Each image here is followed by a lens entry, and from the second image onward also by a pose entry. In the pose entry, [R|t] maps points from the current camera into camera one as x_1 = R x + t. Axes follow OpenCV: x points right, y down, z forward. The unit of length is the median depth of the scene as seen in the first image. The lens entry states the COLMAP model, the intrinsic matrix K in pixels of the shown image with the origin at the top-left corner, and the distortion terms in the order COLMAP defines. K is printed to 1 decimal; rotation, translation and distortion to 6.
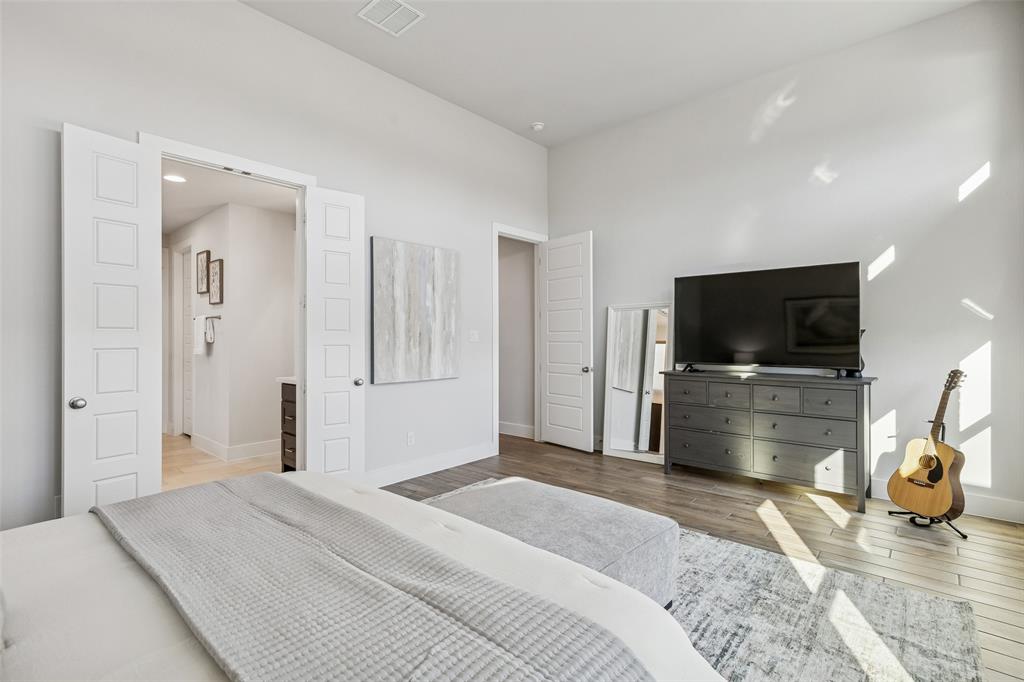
lens RADIAL K [[488.4, 0, 508.4], [0, 488.4, 341.9], [0, 0, 1]] dist [0.003295, 0.005713]
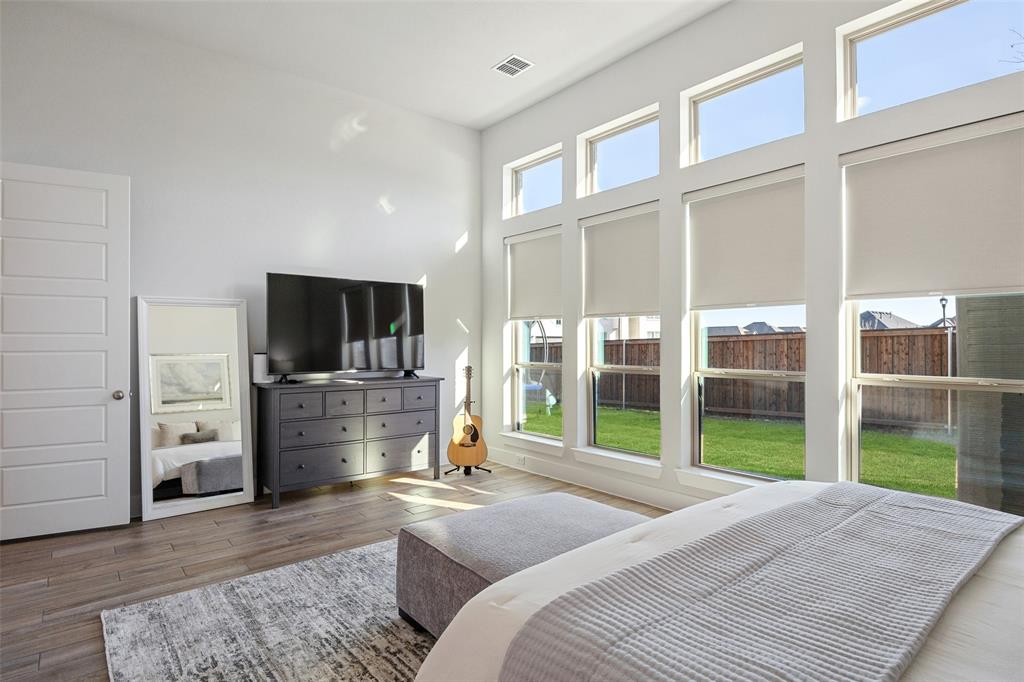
lens RADIAL K [[539.0, 0, 509.2], [0, 539.0, 340.5], [0, 0, 1]] dist [-0.006507, -0.001296]
pose [[0.152247, 0.006887, 0.988318, -0.588706], [0.007836, 0.999936, -0.008175, -0.005399], [-0.988311, 0.008989, 0.152184, 0.522404]]
